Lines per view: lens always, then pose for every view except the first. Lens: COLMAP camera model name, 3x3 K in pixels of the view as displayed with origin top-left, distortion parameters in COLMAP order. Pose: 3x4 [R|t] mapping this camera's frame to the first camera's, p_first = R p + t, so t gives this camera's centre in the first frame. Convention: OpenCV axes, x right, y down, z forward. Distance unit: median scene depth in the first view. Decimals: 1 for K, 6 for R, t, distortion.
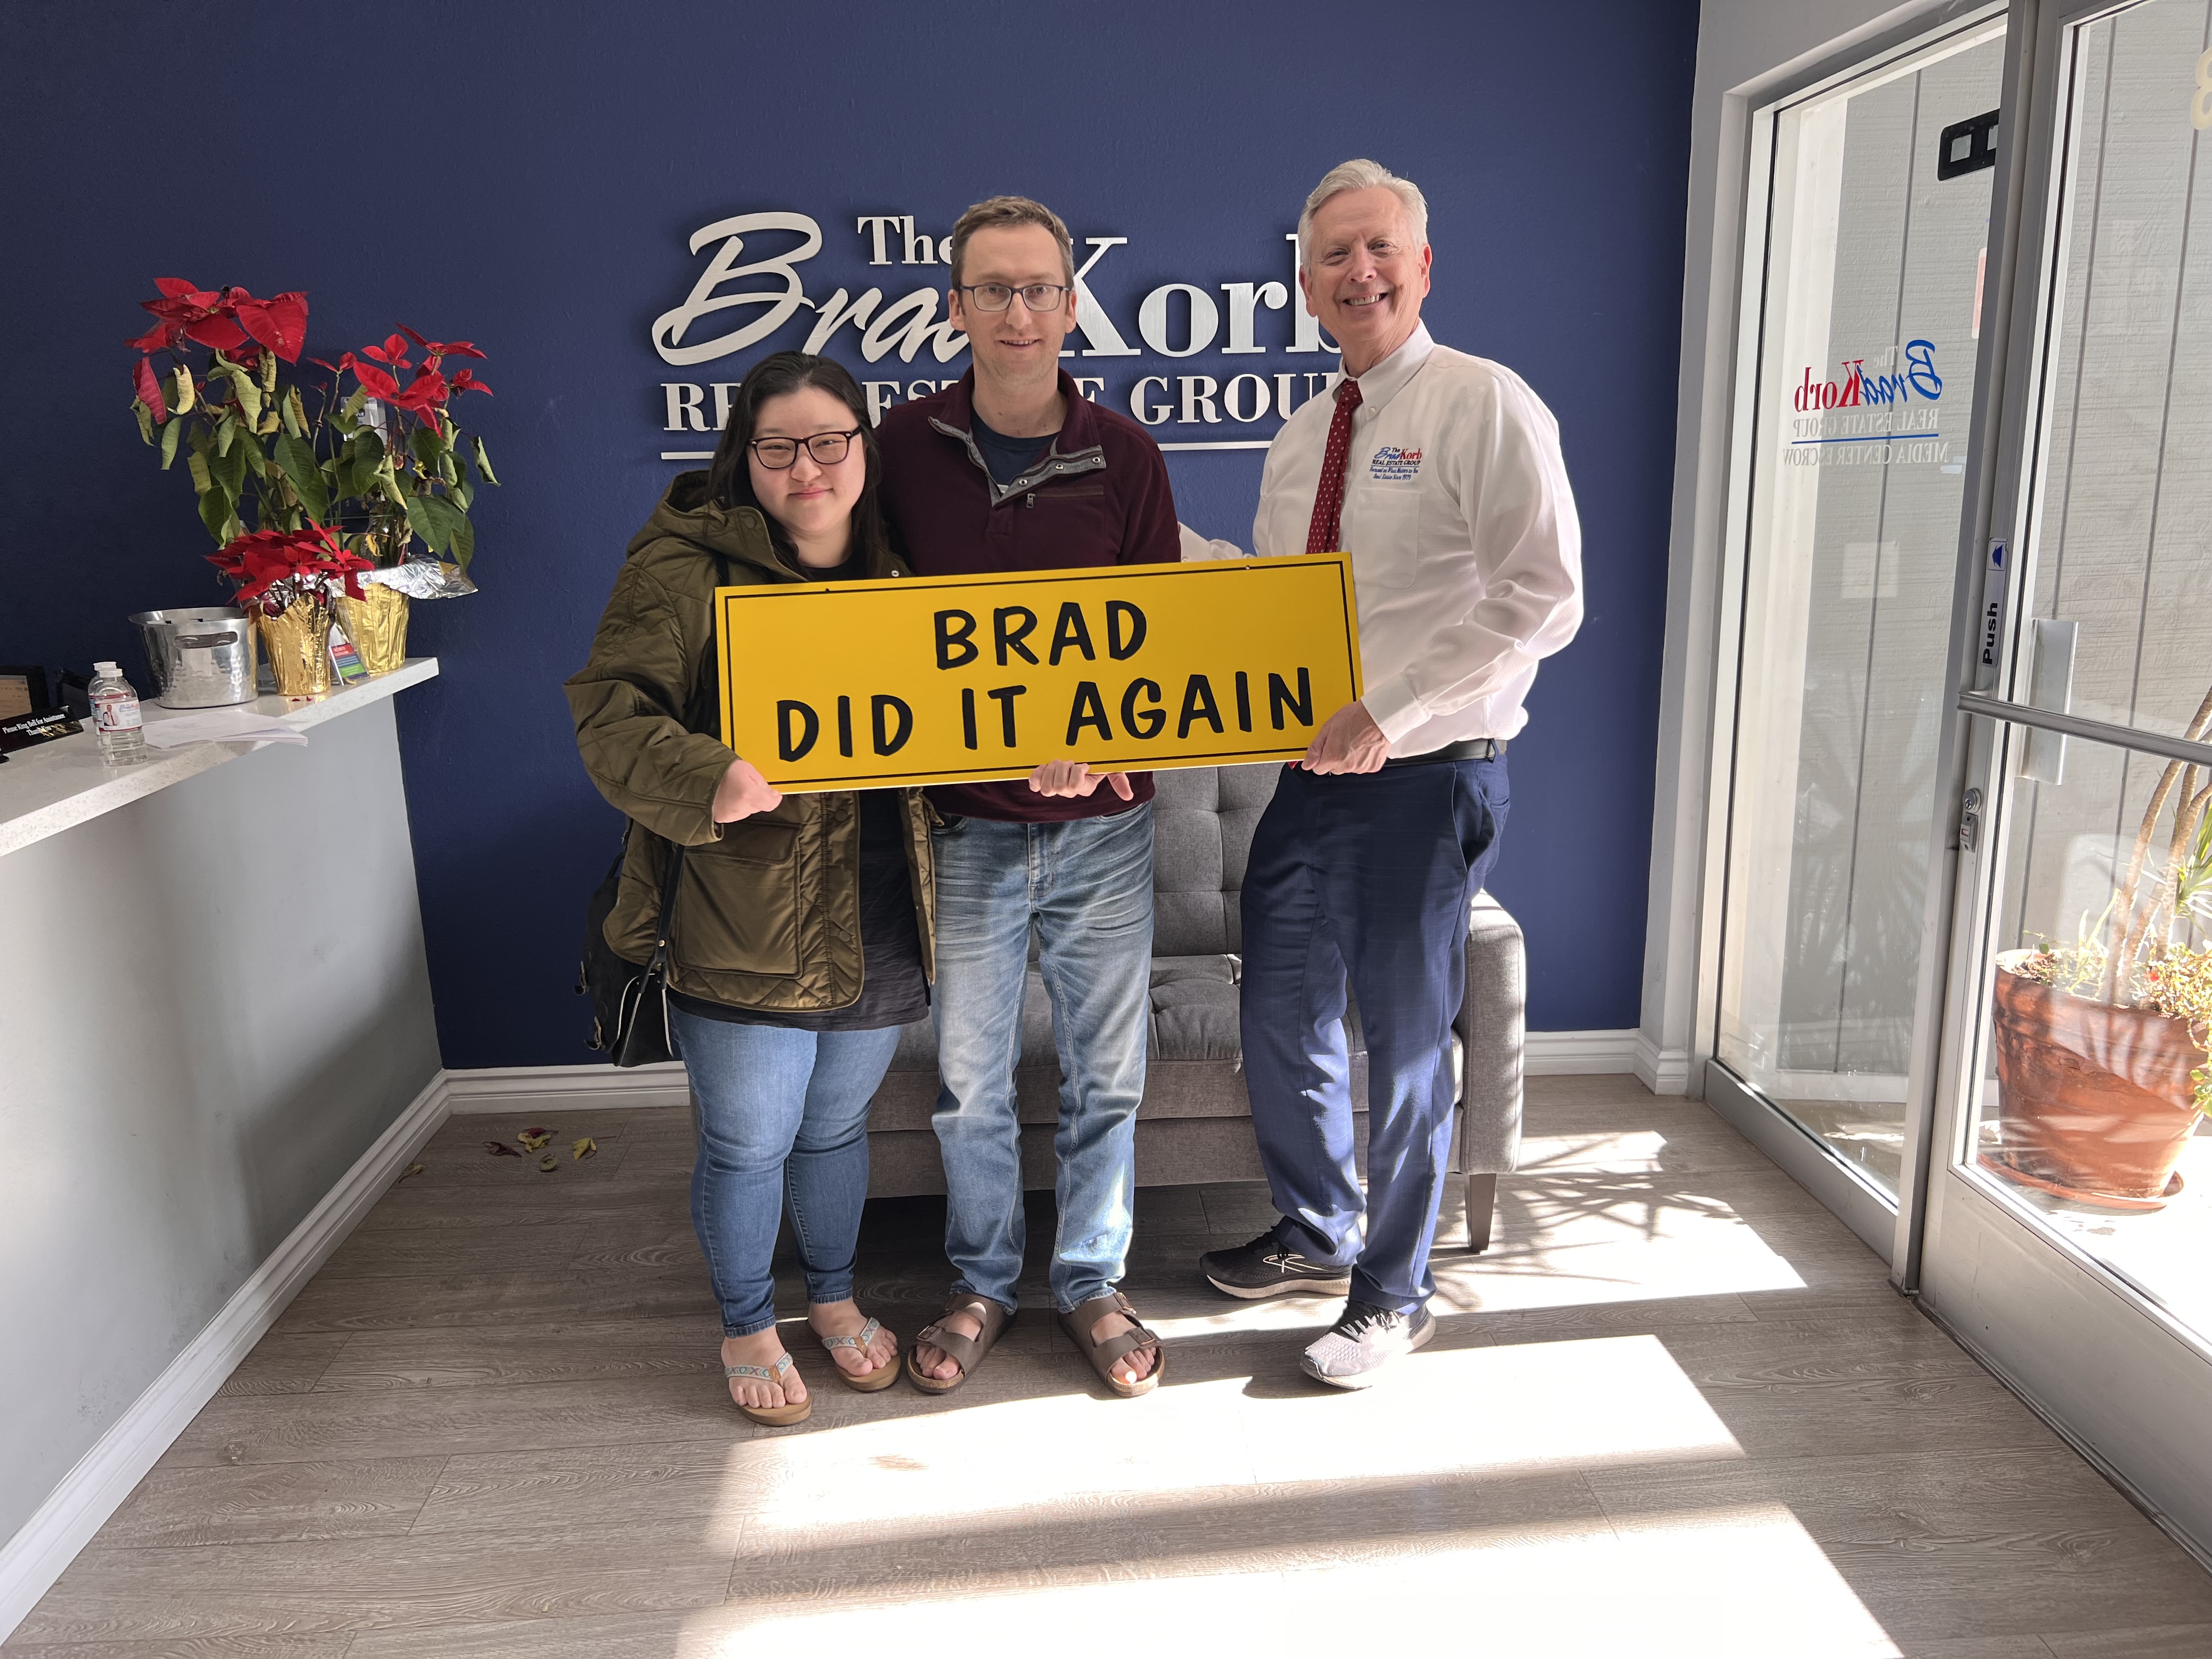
lens RADIAL K [[1639.5, 0, 1100.7], [0, 1639.5, 844.1], [0, 0, 1]] dist [-0.006369, -0.012820]
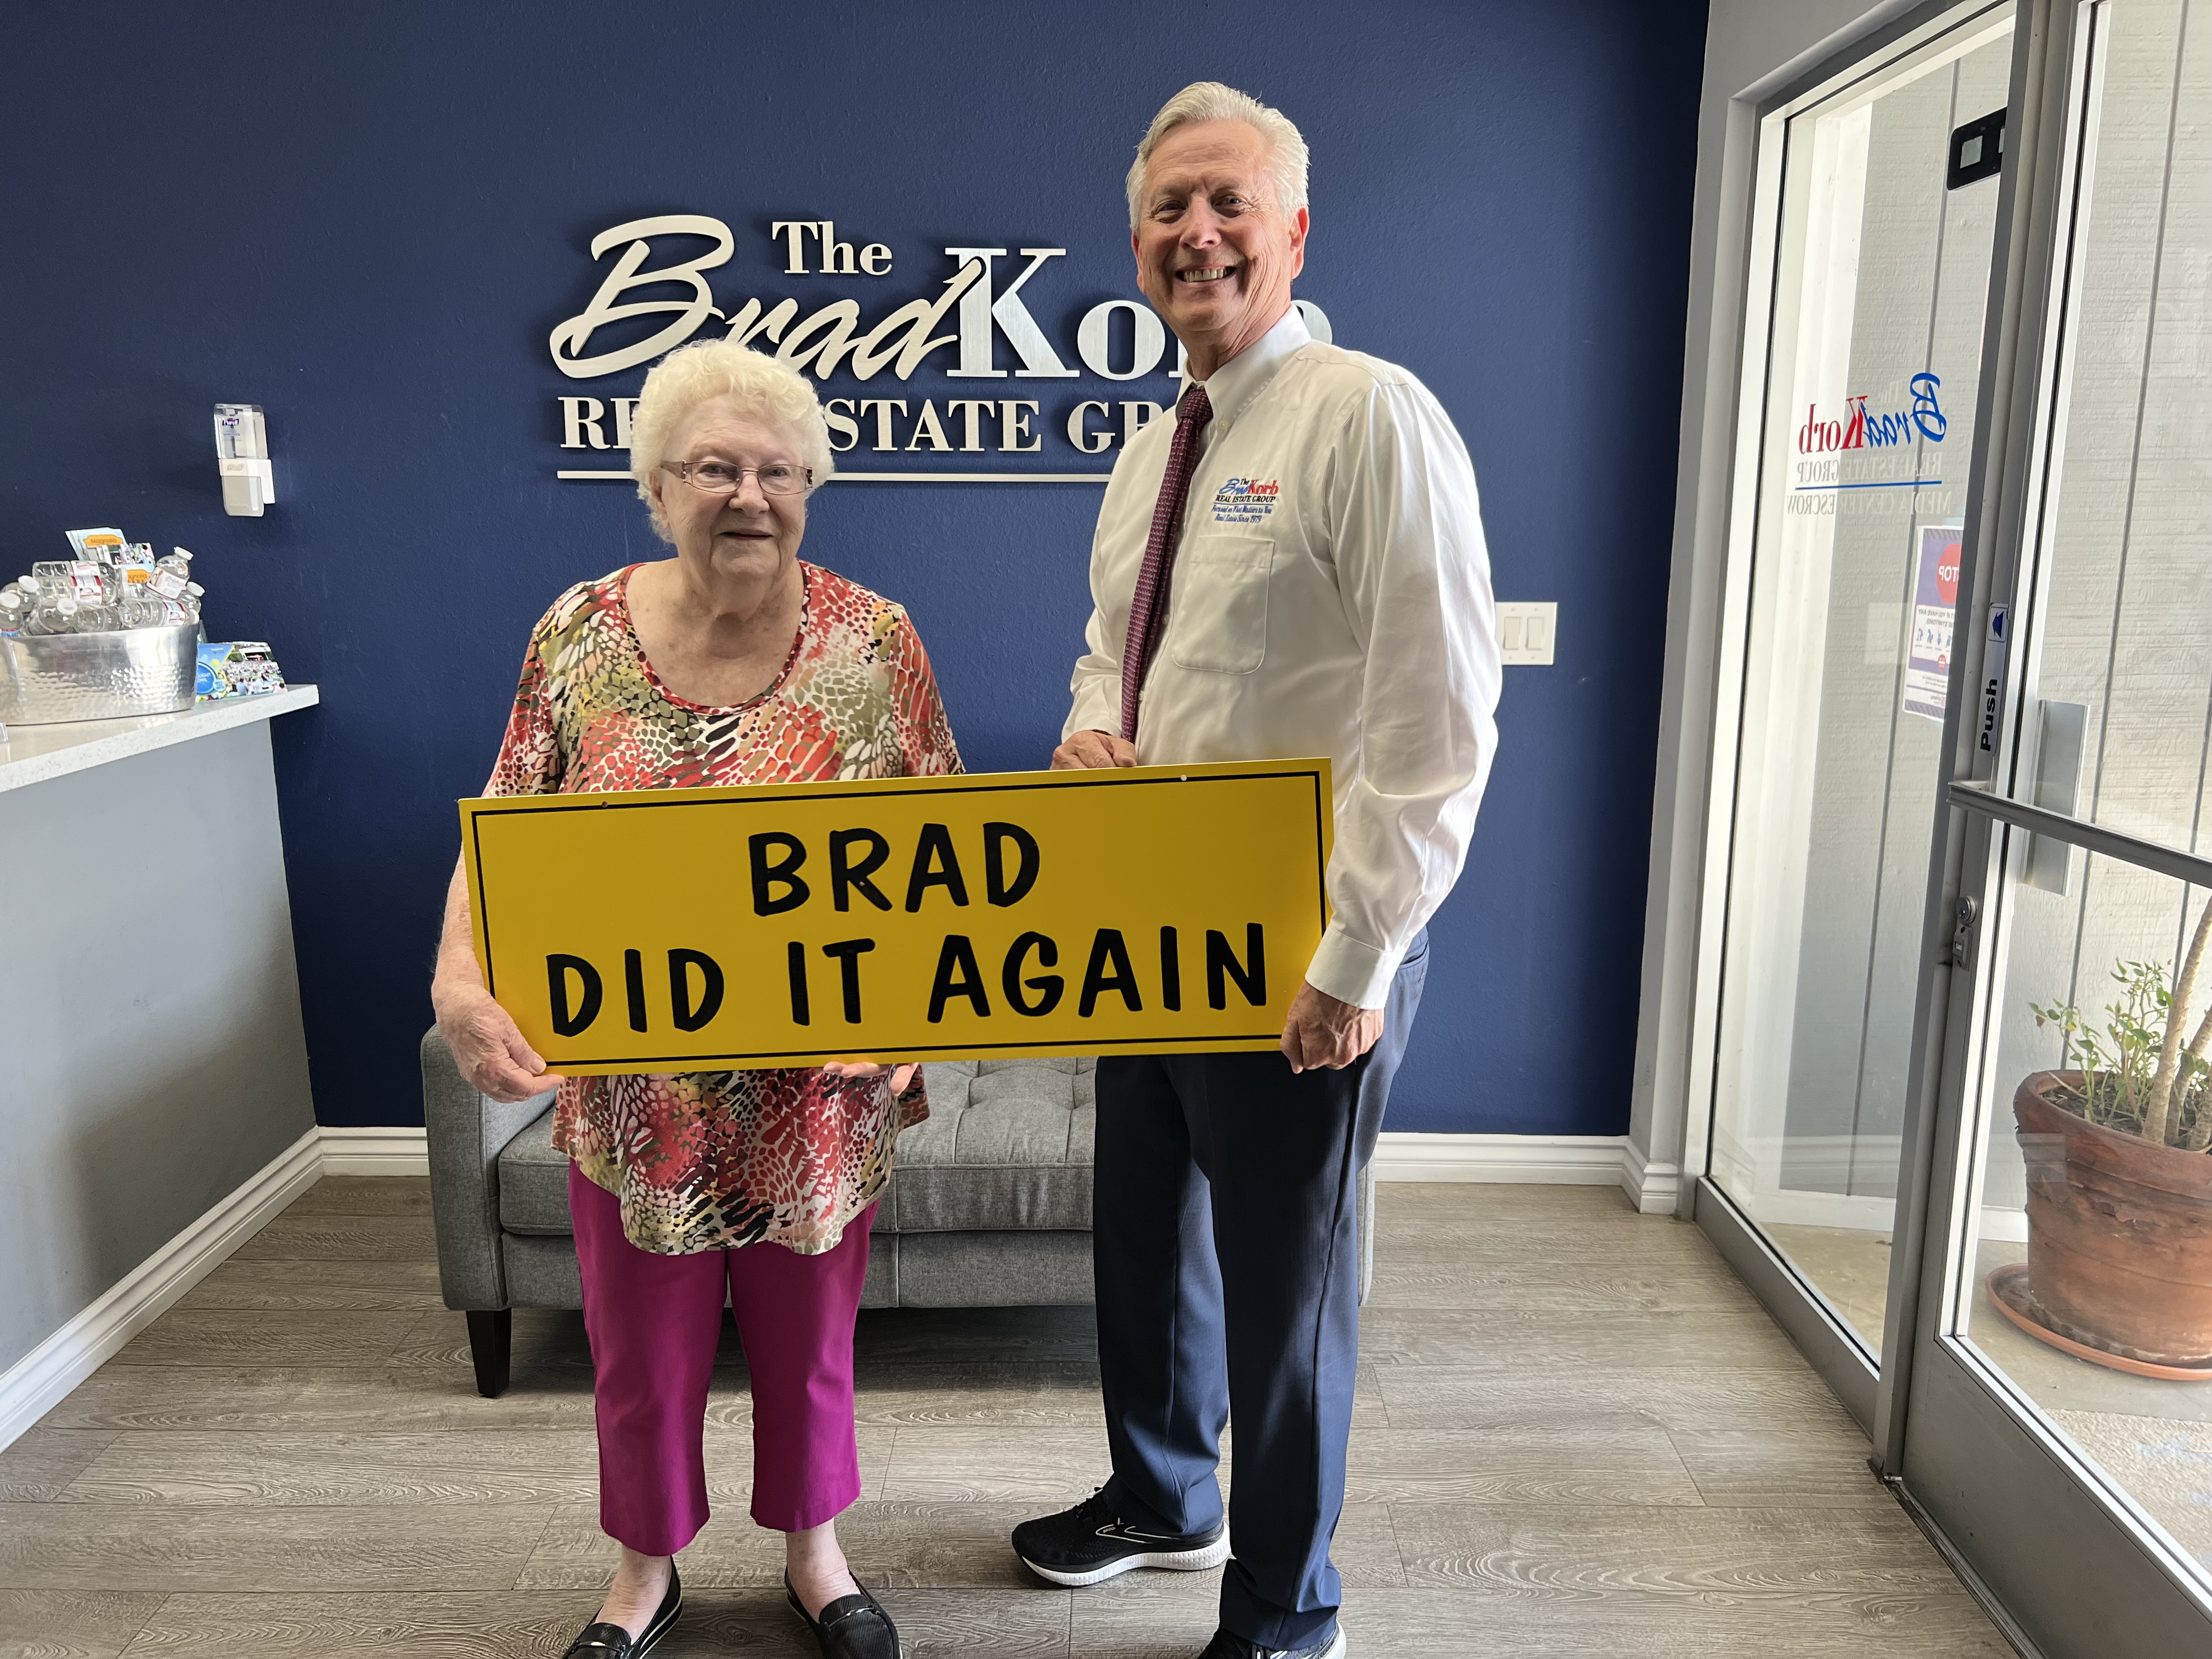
lens RADIAL K [[1639.5, 0, 1134.0], [0, 1639.5, 832.6], [0, 0, 1]] dist [-0.006369, -0.012820]
pose [[0.998270, 0.033828, -0.048099, 0.109875], [-0.035123, 0.999036, -0.026350, -0.022766], [0.047161, 0.027994, 0.998495, 0.100526]]
